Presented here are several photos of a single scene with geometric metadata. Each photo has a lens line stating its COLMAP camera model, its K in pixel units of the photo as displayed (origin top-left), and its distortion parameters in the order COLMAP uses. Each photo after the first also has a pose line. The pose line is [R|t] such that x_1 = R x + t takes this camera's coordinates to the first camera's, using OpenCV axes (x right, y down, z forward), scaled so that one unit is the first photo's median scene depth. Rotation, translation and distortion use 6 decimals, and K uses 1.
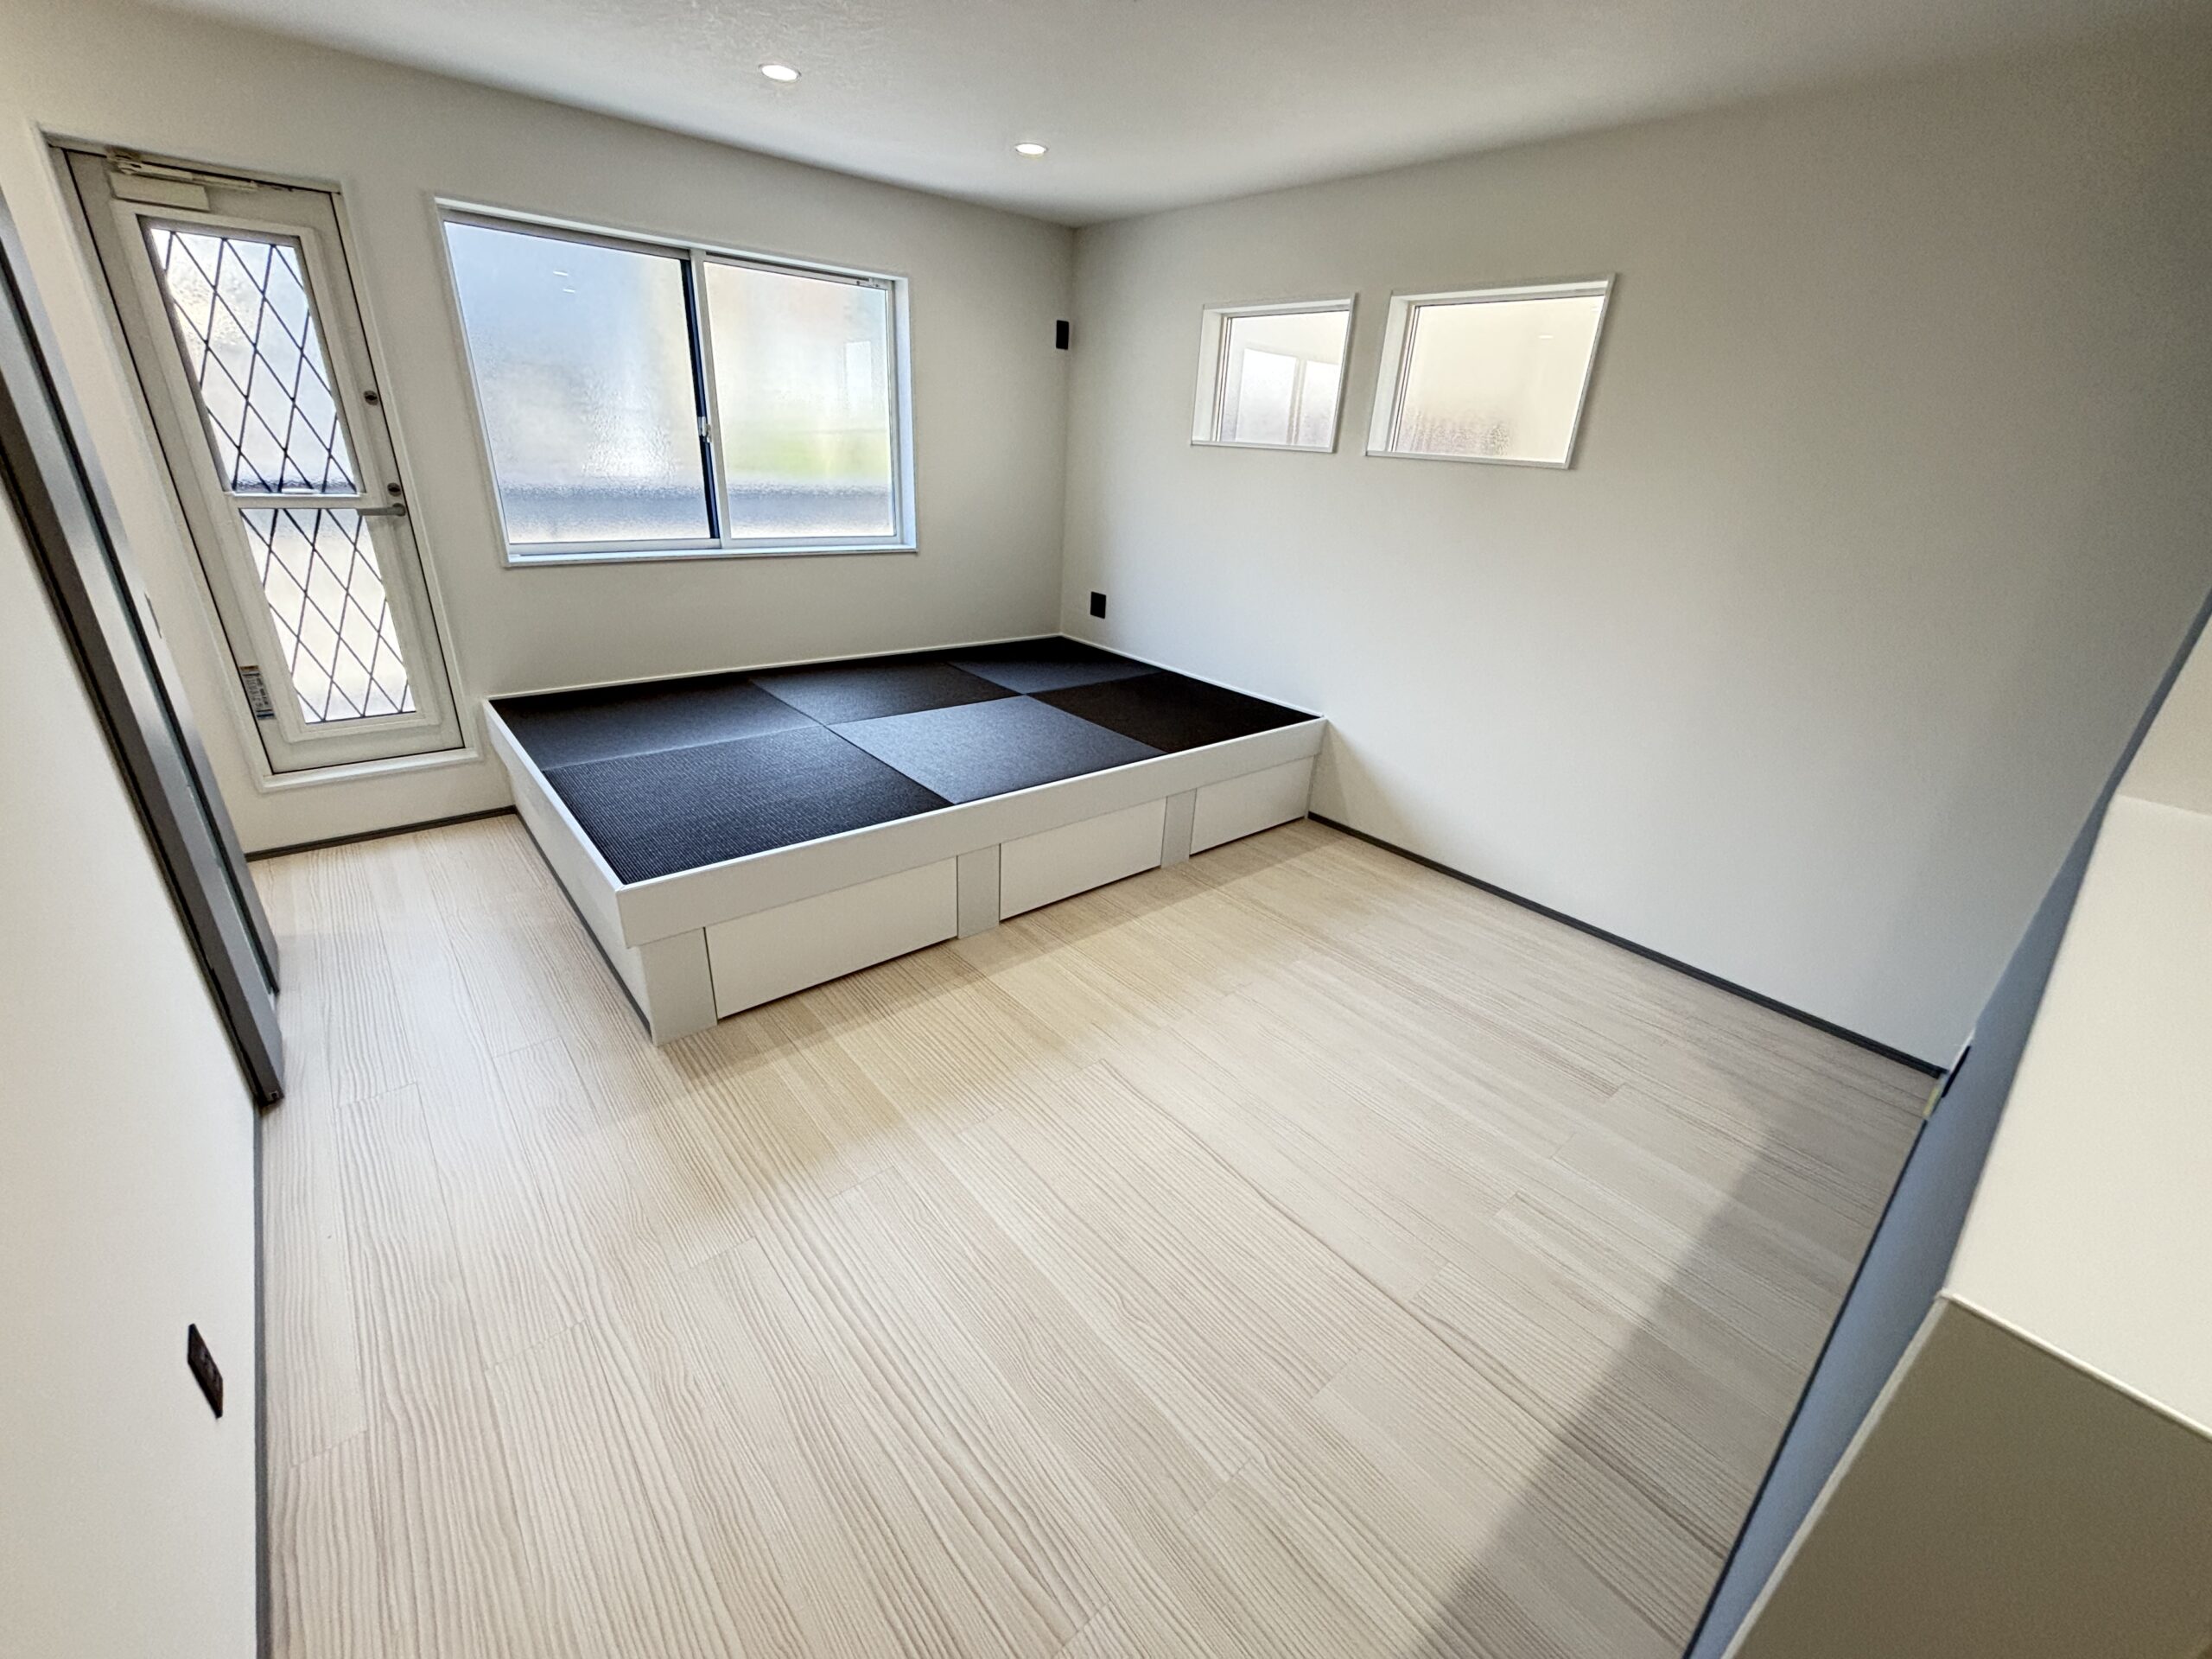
lens RADIAL K [[894.9, 0, 1109.7], [0, 894.9, 823.0], [0, 0, 1]] dist [0.000946, -0.000737]
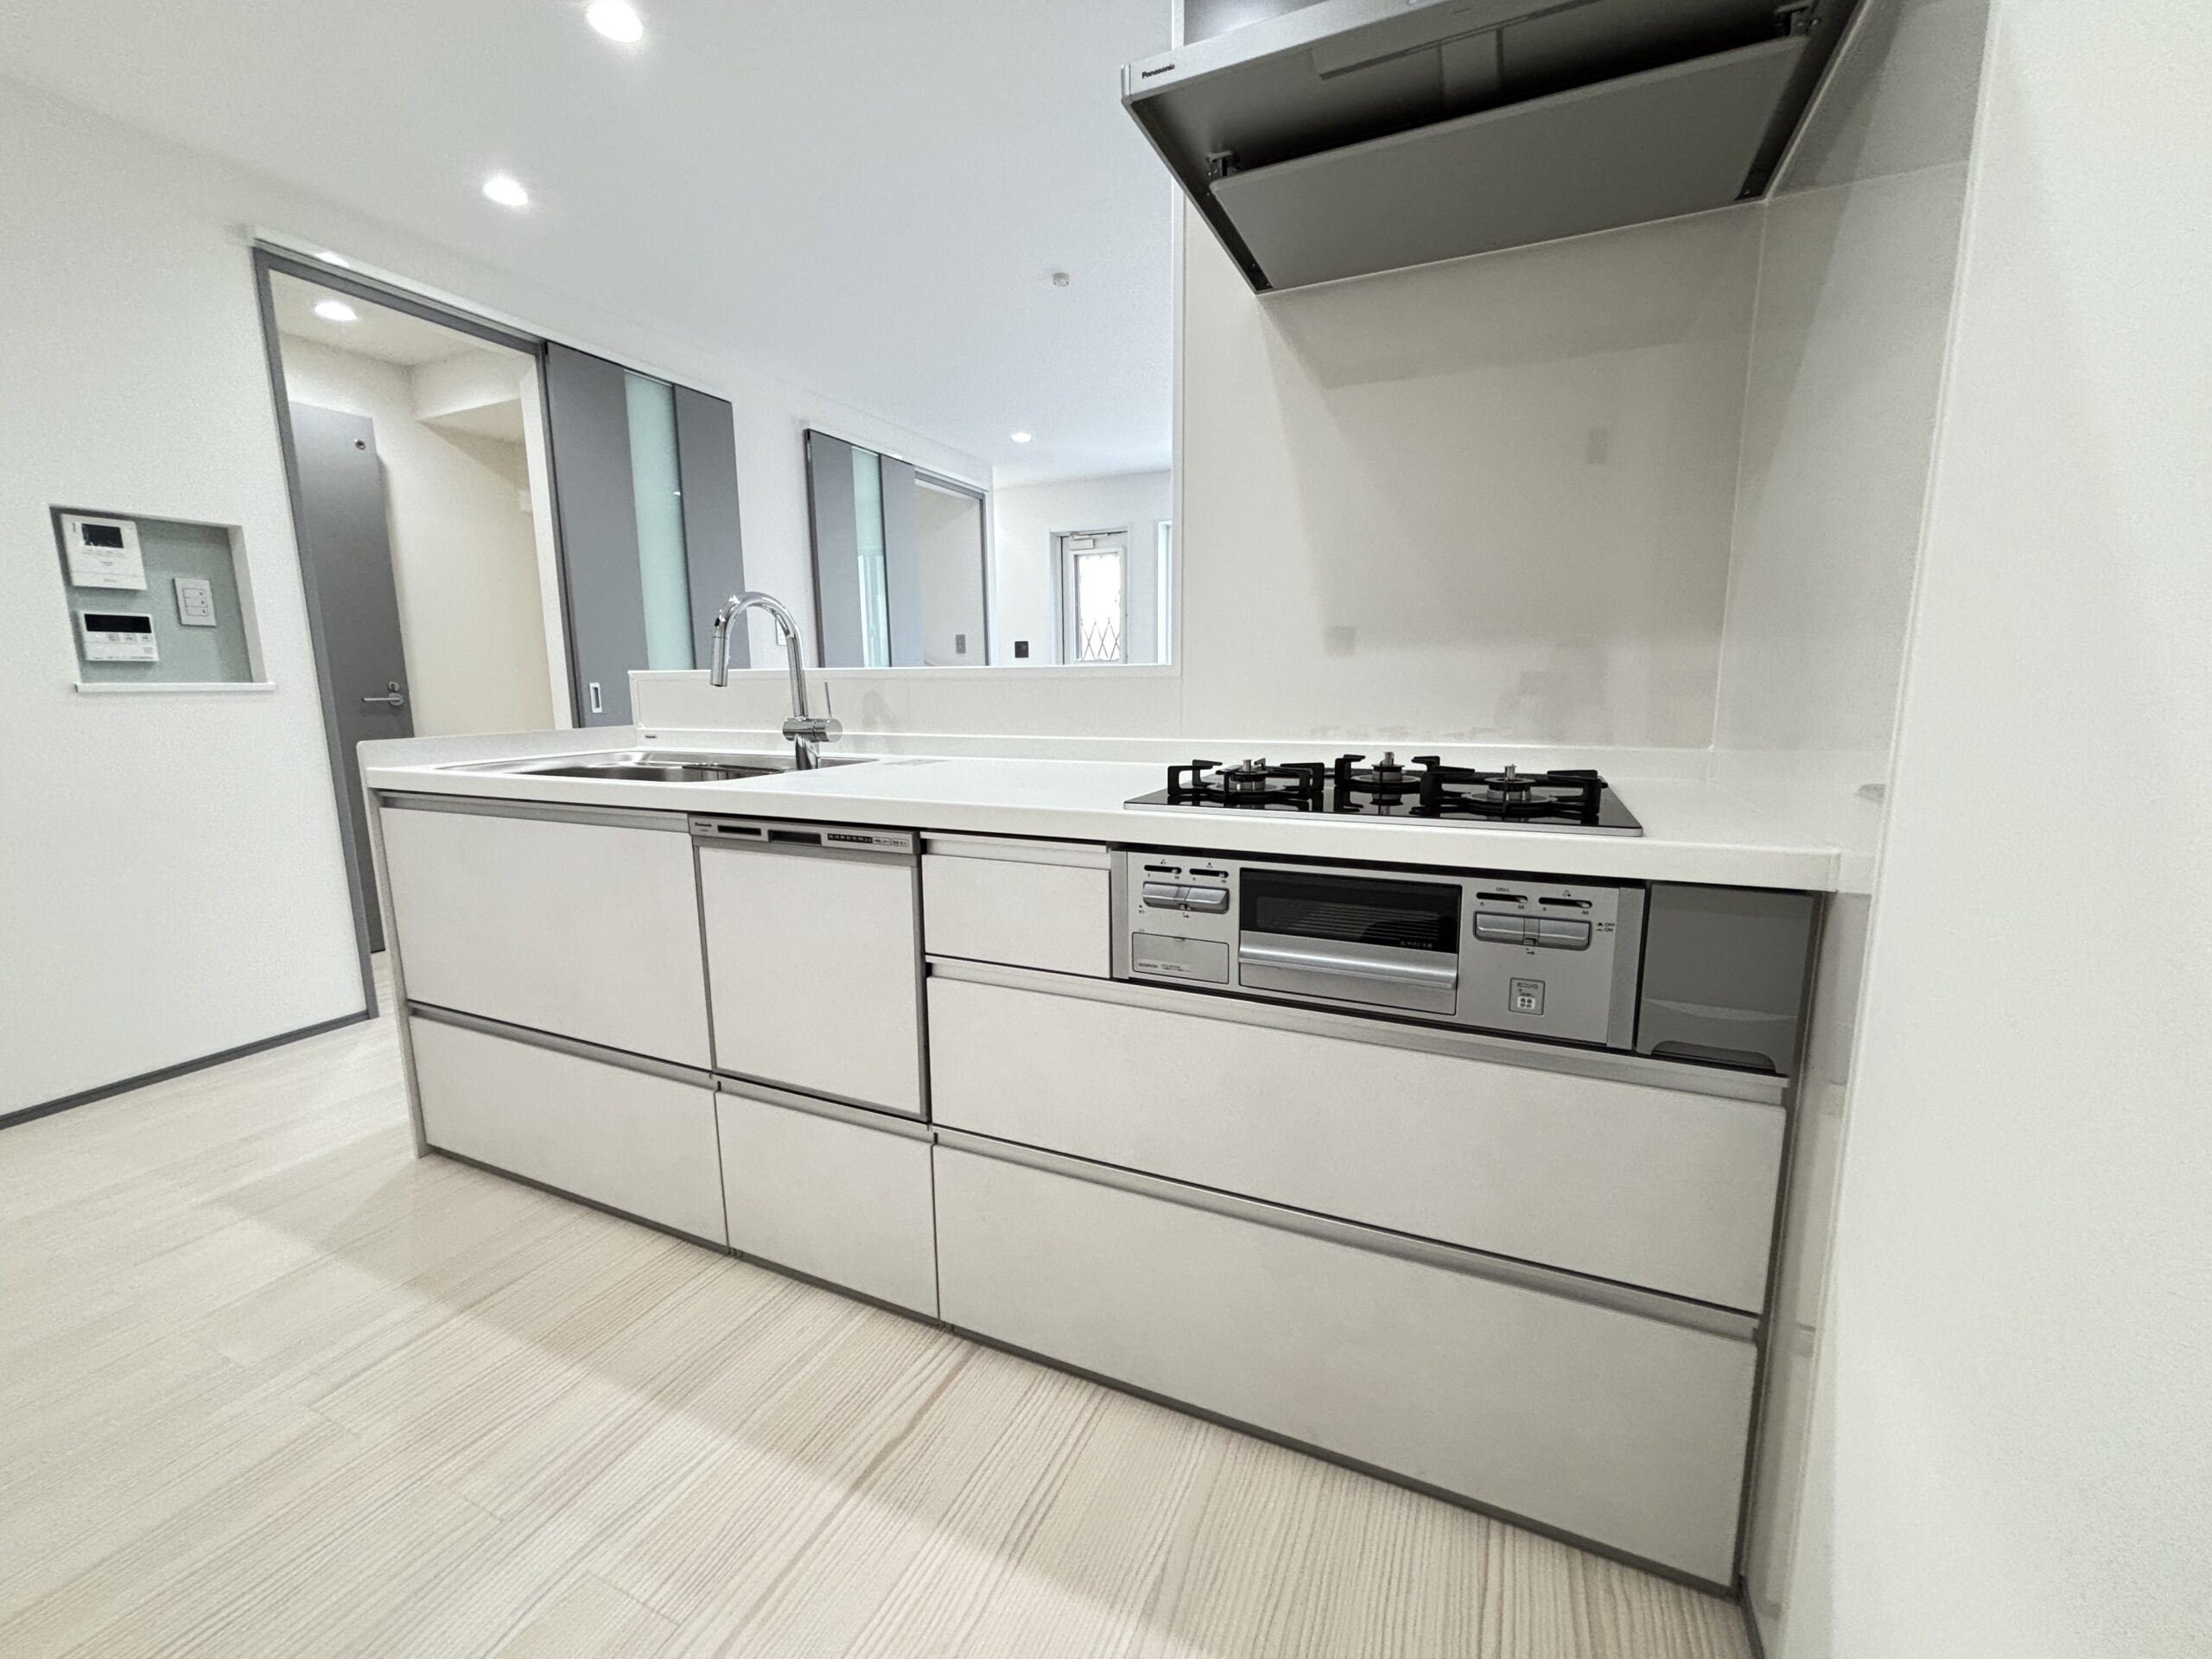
lens RADIAL K [[894.9, 0, 1109.7], [0, 894.9, 823.0], [0, 0, 1]] dist [0.000946, -0.000737]
pose [[0.421264, 0.082006, -0.903223, 1.321879], [-0.333842, 0.940000, -0.070359, 0.184526], [0.843260, 0.331173, 0.423365, 0.258557]]
